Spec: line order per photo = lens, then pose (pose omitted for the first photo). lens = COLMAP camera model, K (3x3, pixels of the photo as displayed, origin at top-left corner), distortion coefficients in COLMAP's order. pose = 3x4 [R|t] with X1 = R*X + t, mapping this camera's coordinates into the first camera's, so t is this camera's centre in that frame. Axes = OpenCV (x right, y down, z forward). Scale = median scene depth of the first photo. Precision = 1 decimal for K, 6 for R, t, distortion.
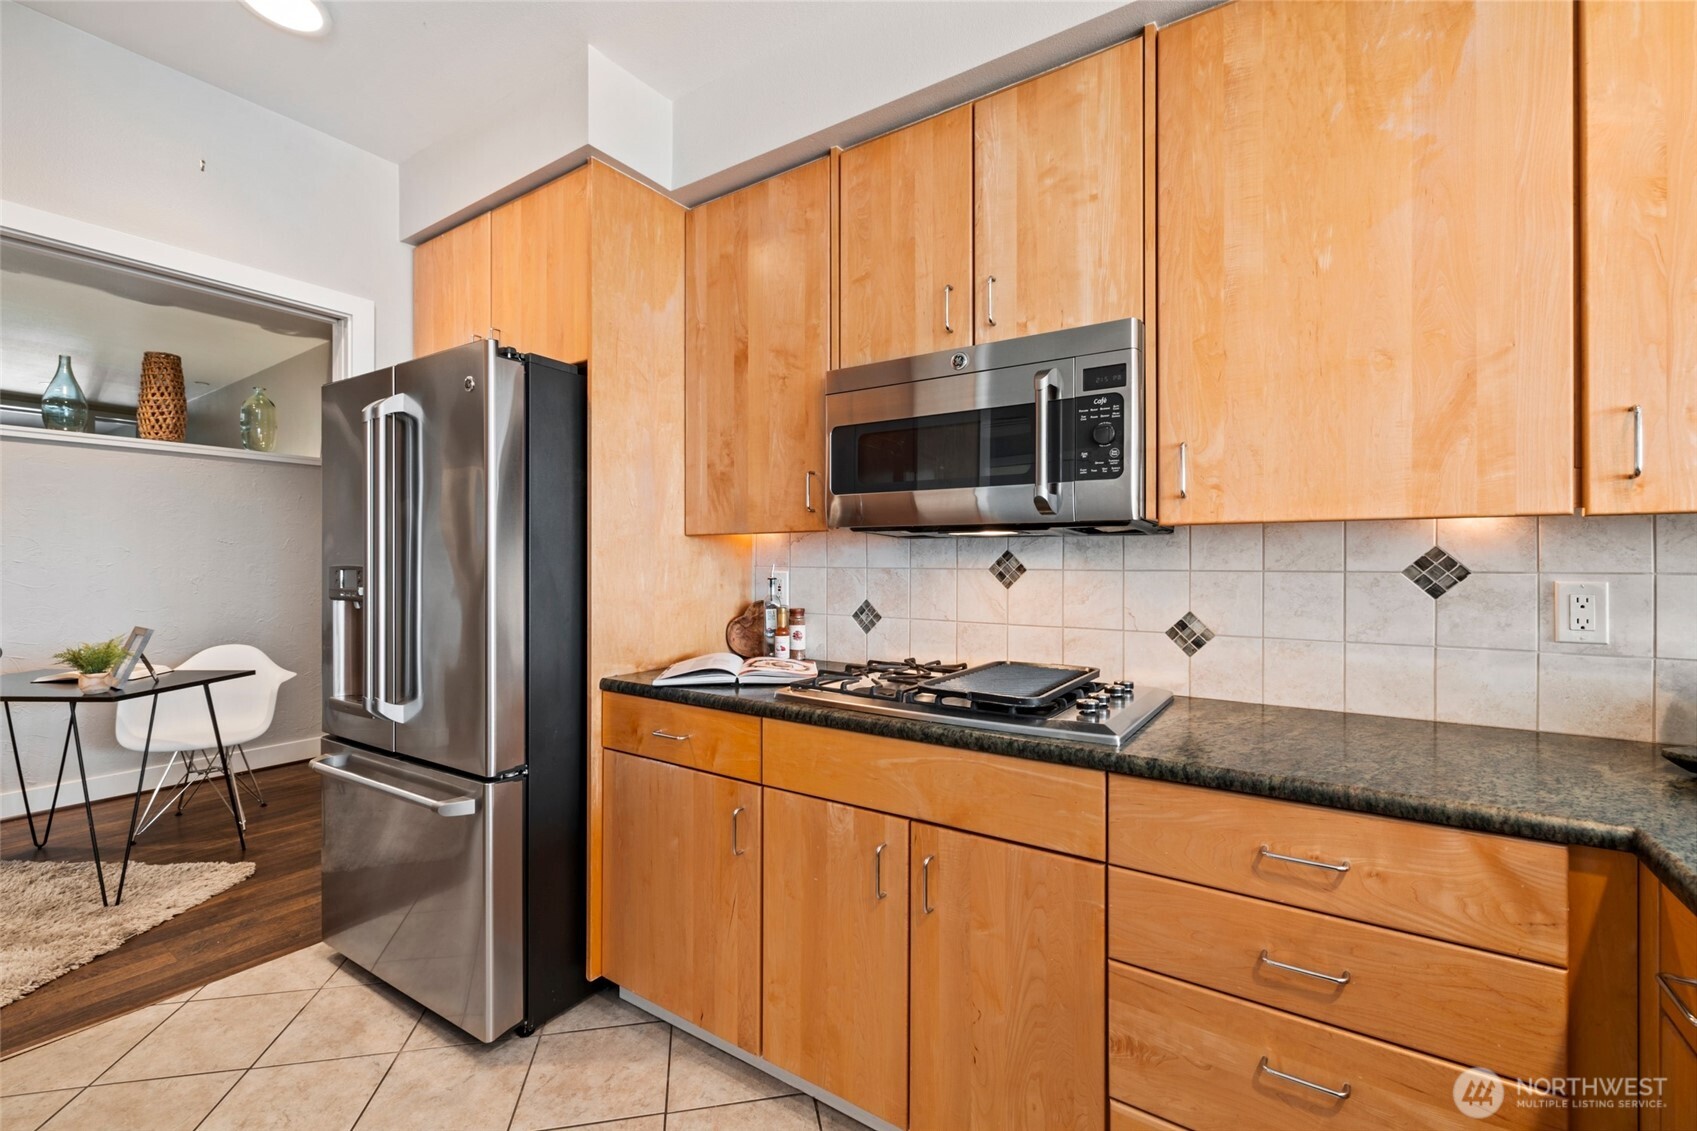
lens RADIAL K [[722.3, 0, 842.3], [0, 722.3, 561.0], [0, 0, 1]] dist [0.001532, -0.000729]
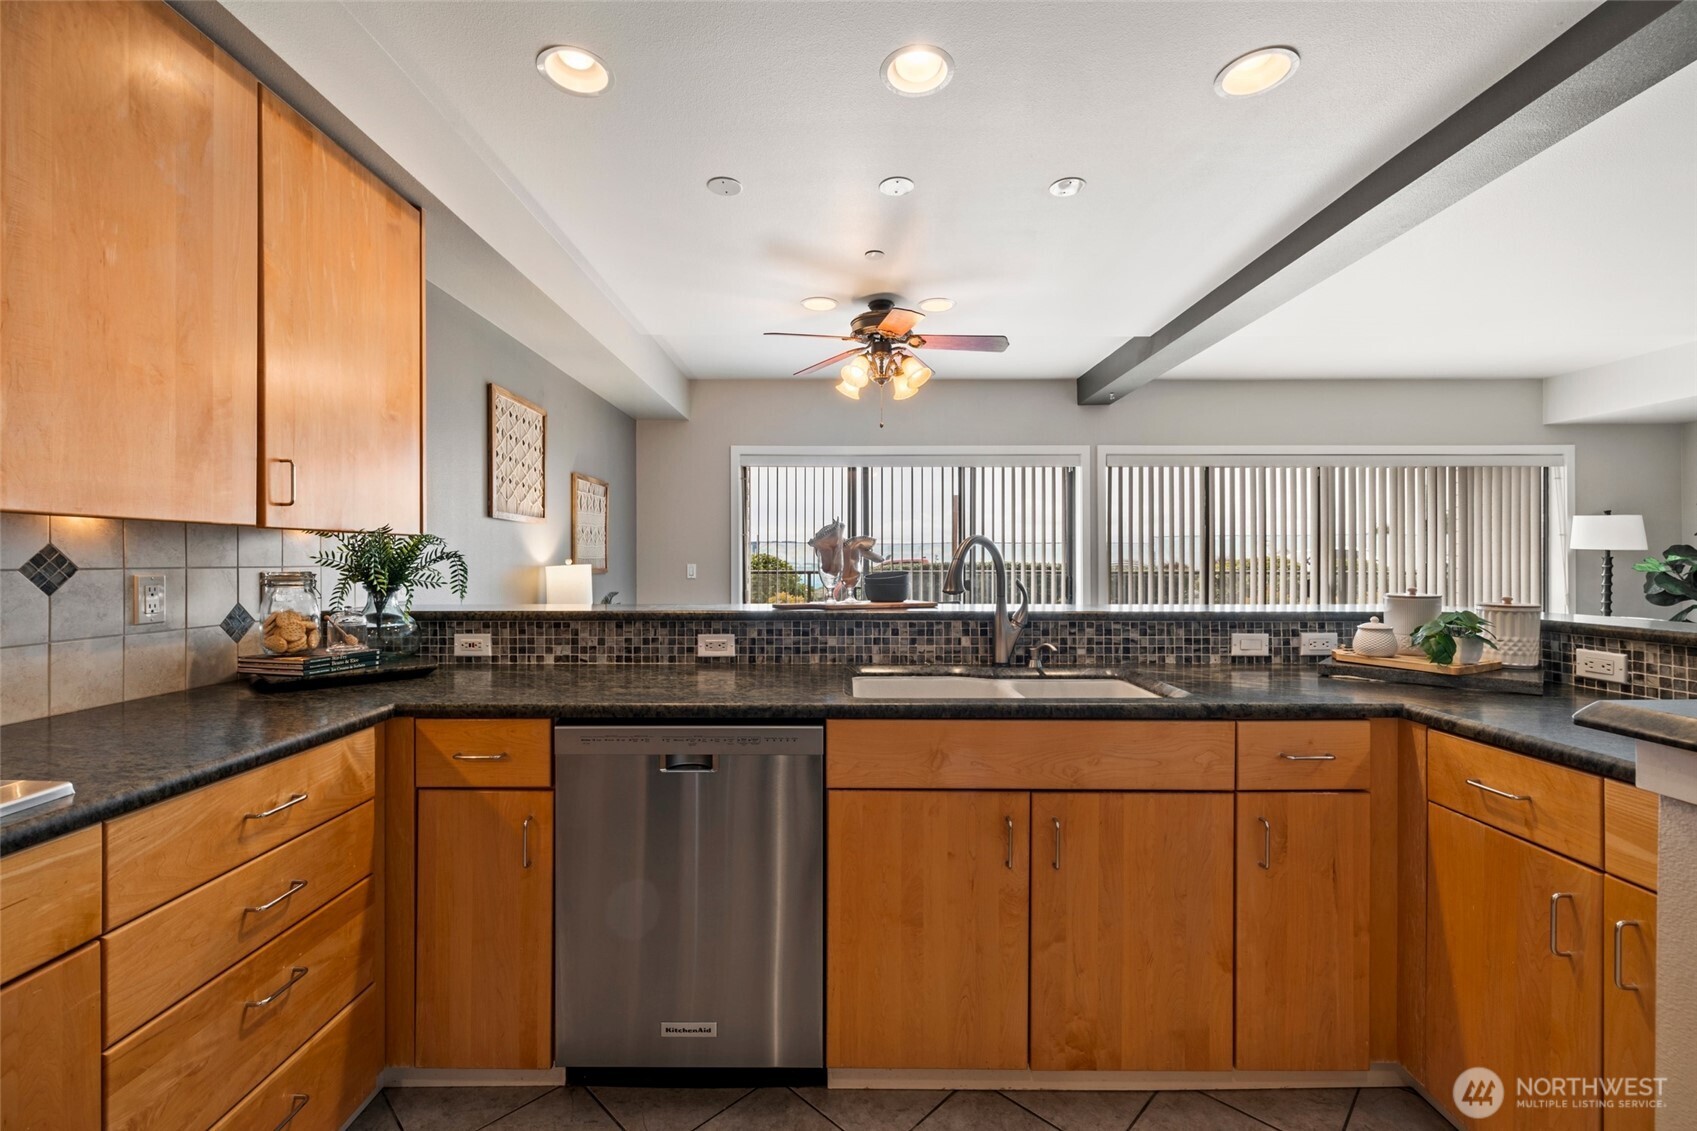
lens RADIAL K [[722.3, 0, 855.8], [0, 722.3, 558.0], [0, 0, 1]] dist [0.001532, -0.000729]
pose [[-0.579230, -0.000474, 0.815164, -0.503746], [-0.002445, 0.999996, -0.001155, -0.001459], [-0.815161, -0.002662, -0.579229, 0.509618]]
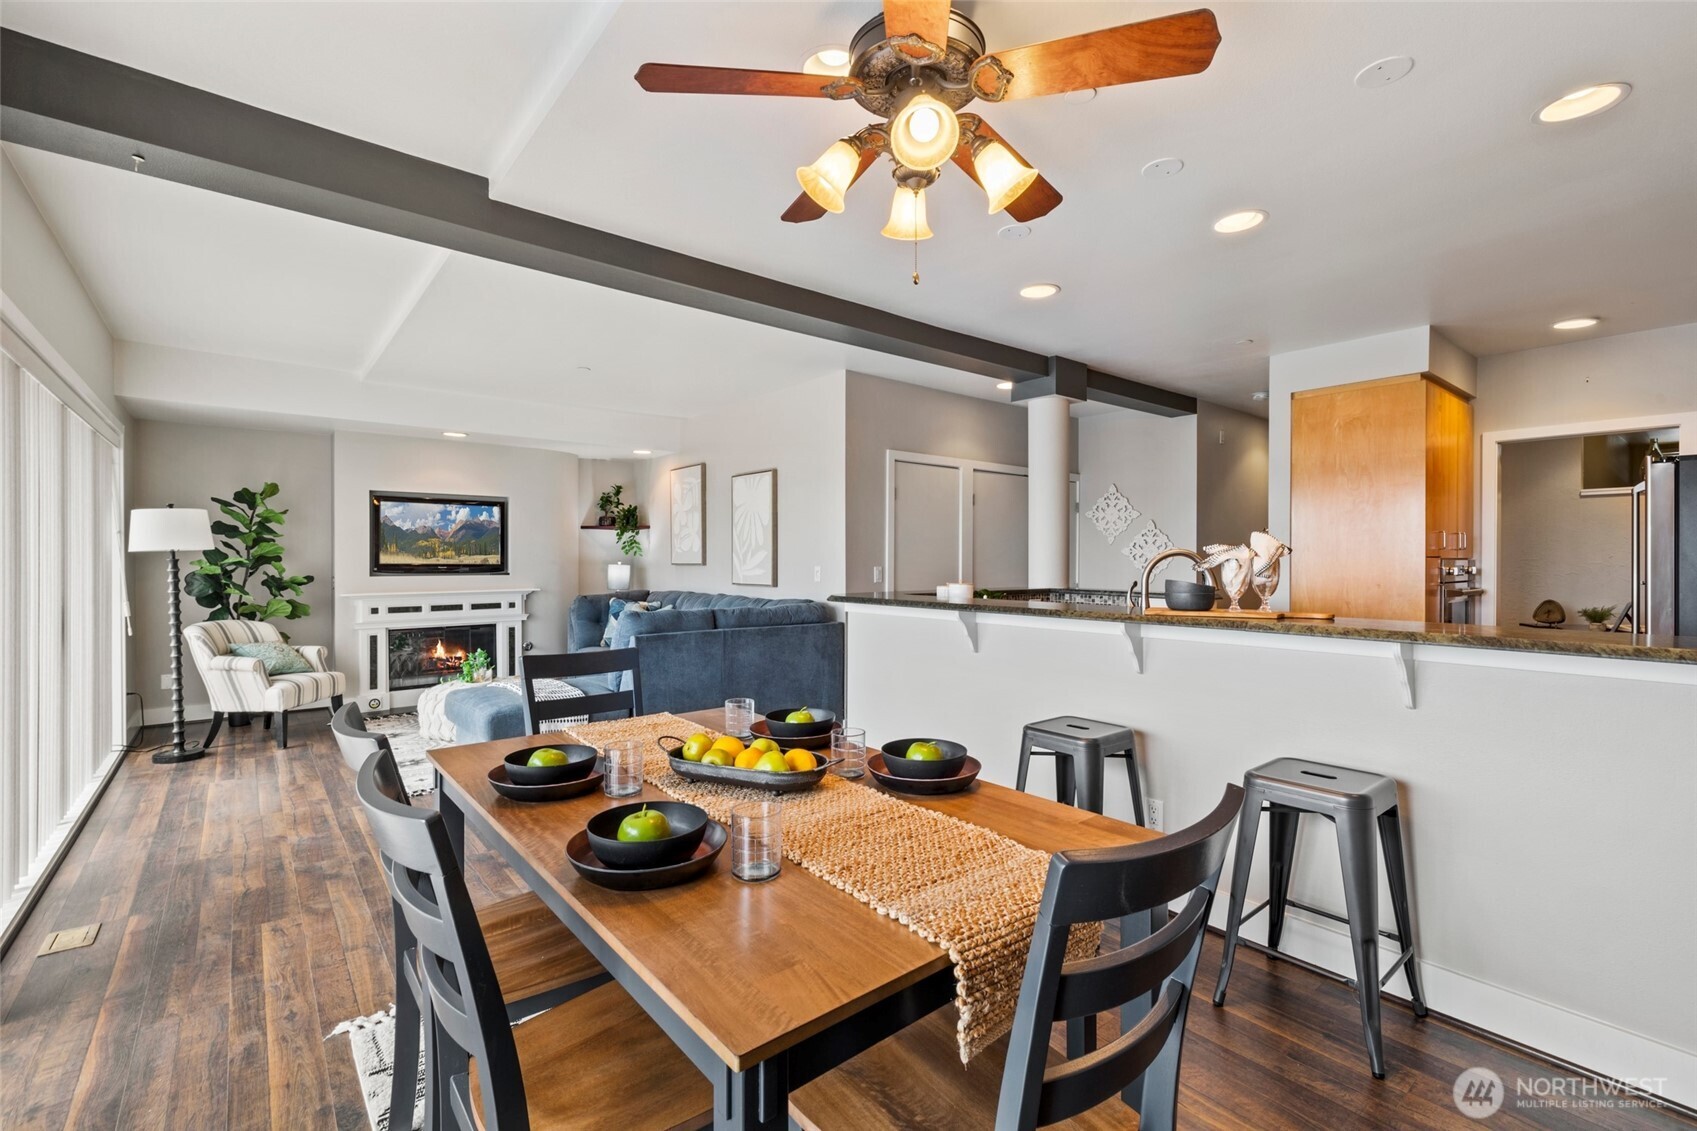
lens RADIAL K [[722.3, 0, 817.8], [0, 722.3, 568.7], [0, 0, 1]] dist [0.001532, -0.000729]
pose [[-0.296835, 0.011291, -0.954862, 1.970688], [-0.001412, 0.999924, 0.012263, -0.014456], [0.954928, 0.004988, -0.296796, -0.551906]]
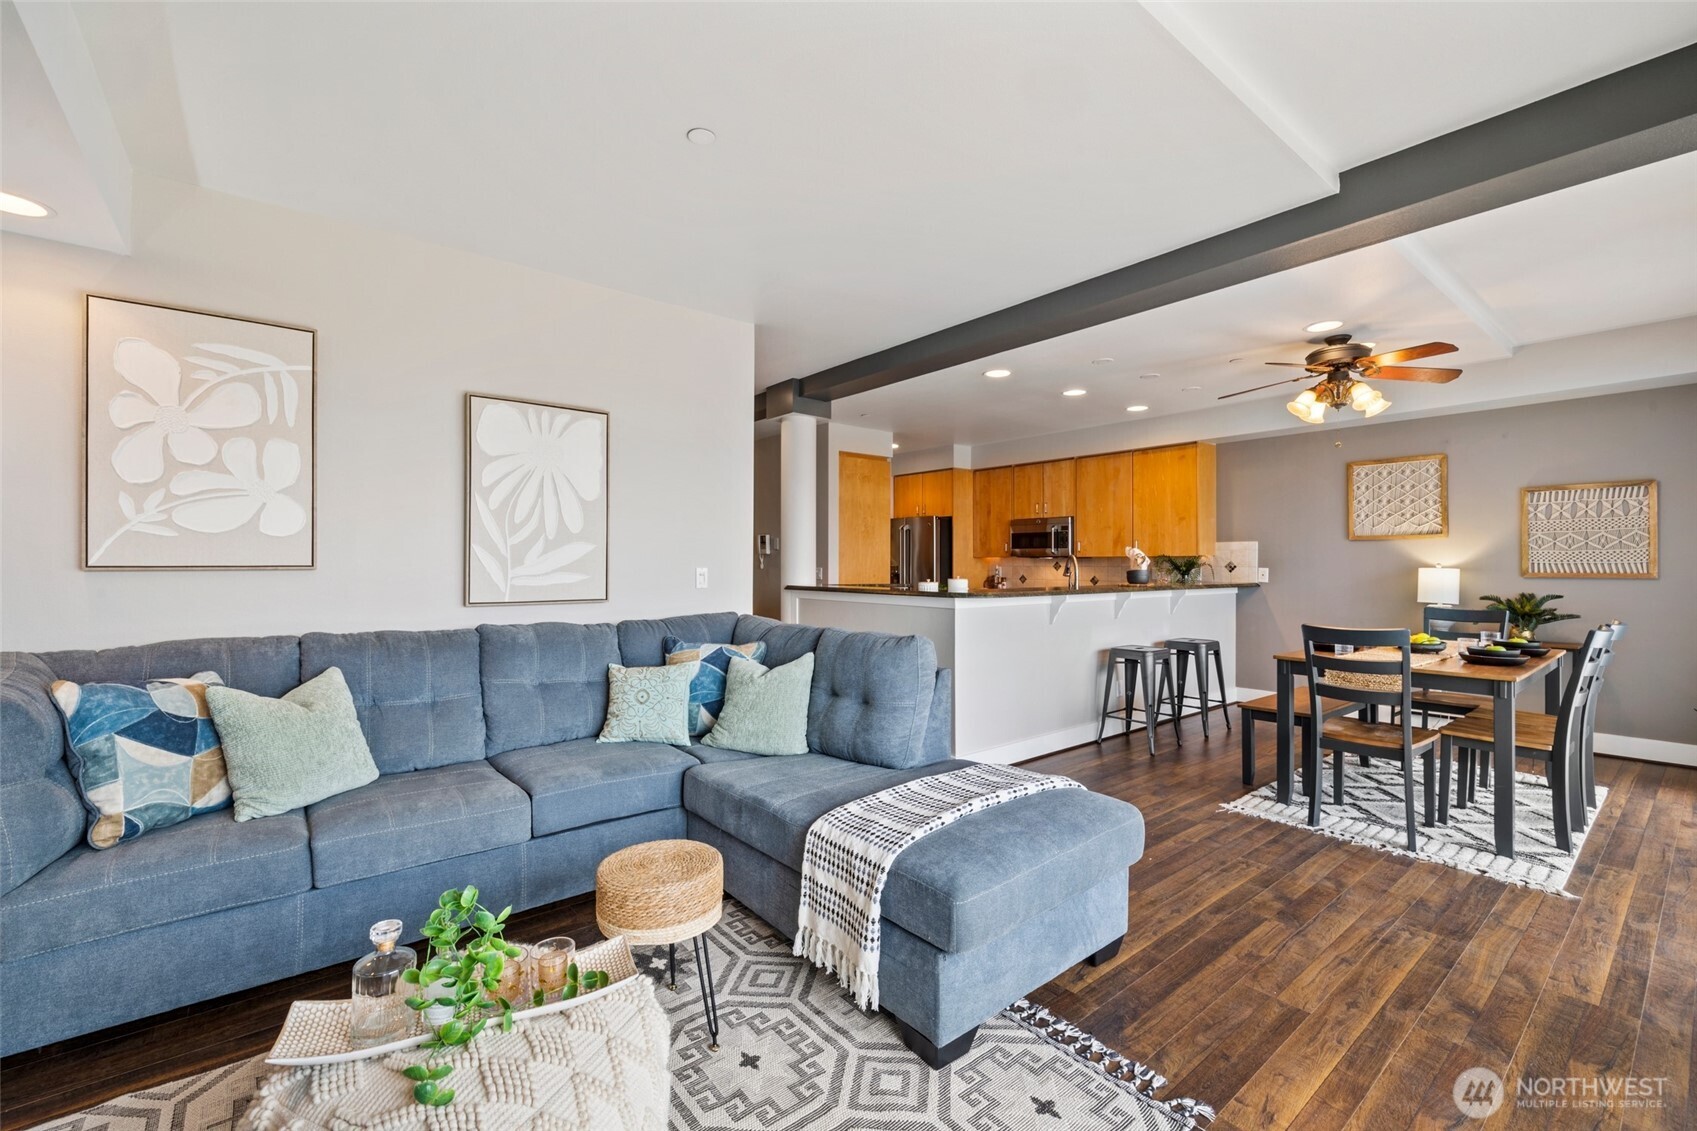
lens RADIAL K [[722.3, 0, 841.7], [0, 722.3, 557.2], [0, 0, 1]] dist [0.001532, -0.000729]
pose [[0.957537, -0.001426, -0.288306, 0.247627], [-0.001395, 0.999953, -0.009577, 0.000748], [0.288307, 0.009573, 0.957490, -3.277237]]
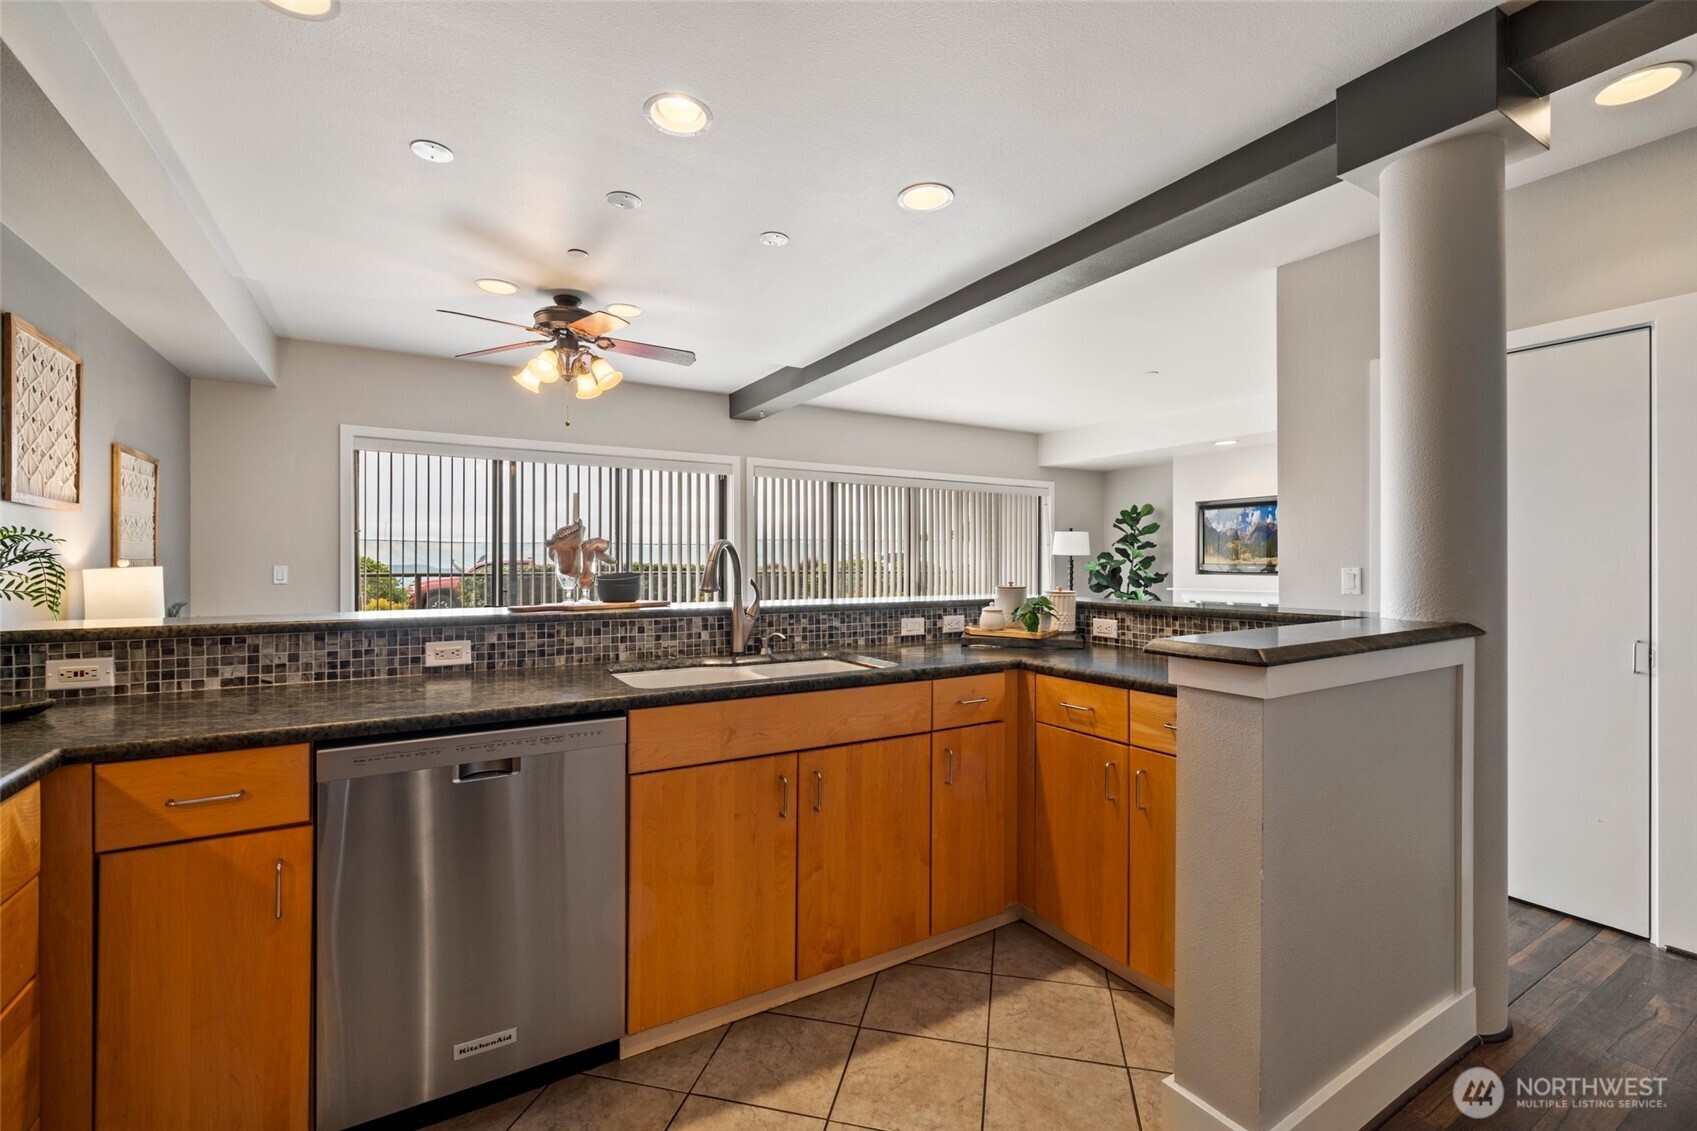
lens RADIAL K [[722.3, 0, 864.4], [0, 722.3, 554.5], [0, 0, 1]] dist [0.001532, -0.000729]
pose [[-0.921161, -0.000931, 0.389181, -0.421501], [-0.004894, 0.999946, -0.009193, -0.002472], [-0.389151, -0.010373, -0.921115, 0.766465]]
